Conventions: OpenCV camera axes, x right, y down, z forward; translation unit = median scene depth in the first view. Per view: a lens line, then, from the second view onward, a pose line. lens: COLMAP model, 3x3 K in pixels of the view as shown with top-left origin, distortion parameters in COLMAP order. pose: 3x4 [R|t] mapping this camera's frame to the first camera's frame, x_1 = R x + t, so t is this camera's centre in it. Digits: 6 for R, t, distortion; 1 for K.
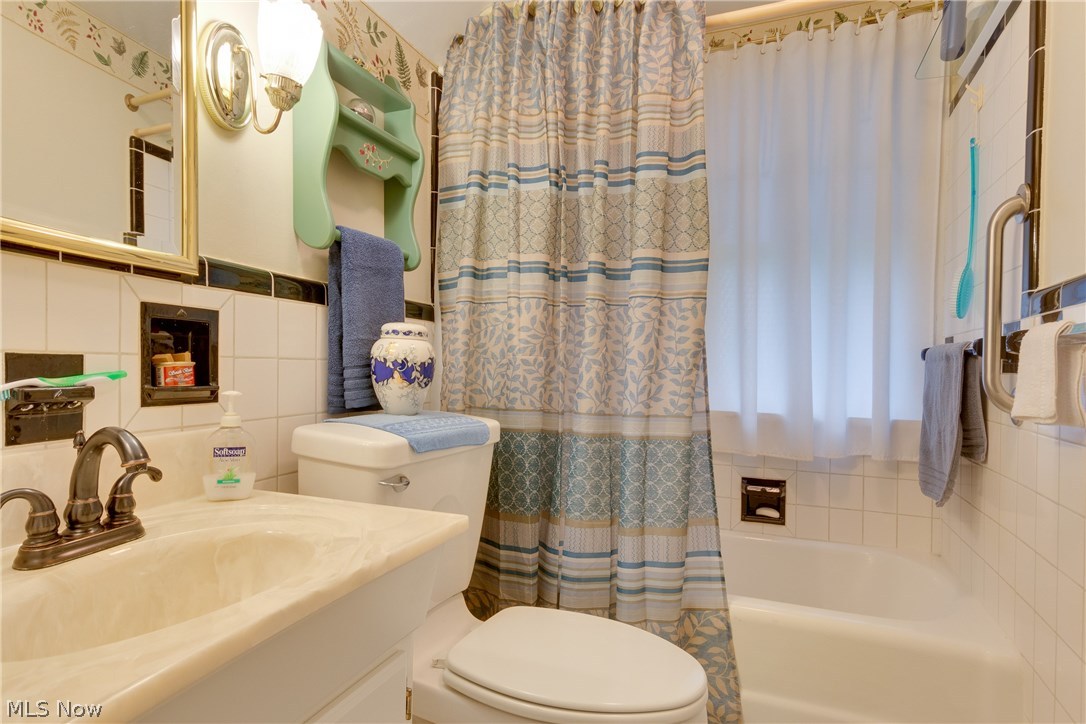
lens RADIAL K [[585.0, 0, 540.9], [0, 585.0, 366.9], [0, 0, 1]] dist [-0.002754, 0.000152]
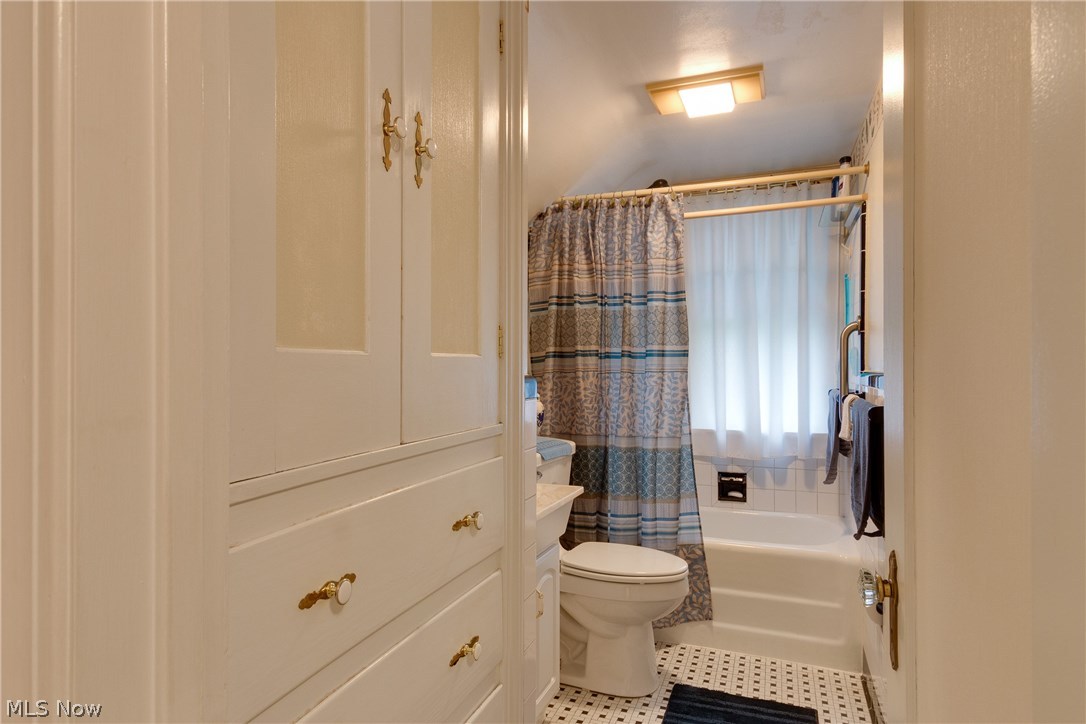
lens RADIAL K [[585.0, 0, 567.4], [0, 585.0, 362.7], [0, 0, 1]] dist [-0.002754, 0.000152]
pose [[0.999539, -0.017823, 0.024575, -0.128627], [0.018249, 0.999685, -0.017215, -0.116303], [-0.024261, 0.017655, 0.999550, -0.777663]]
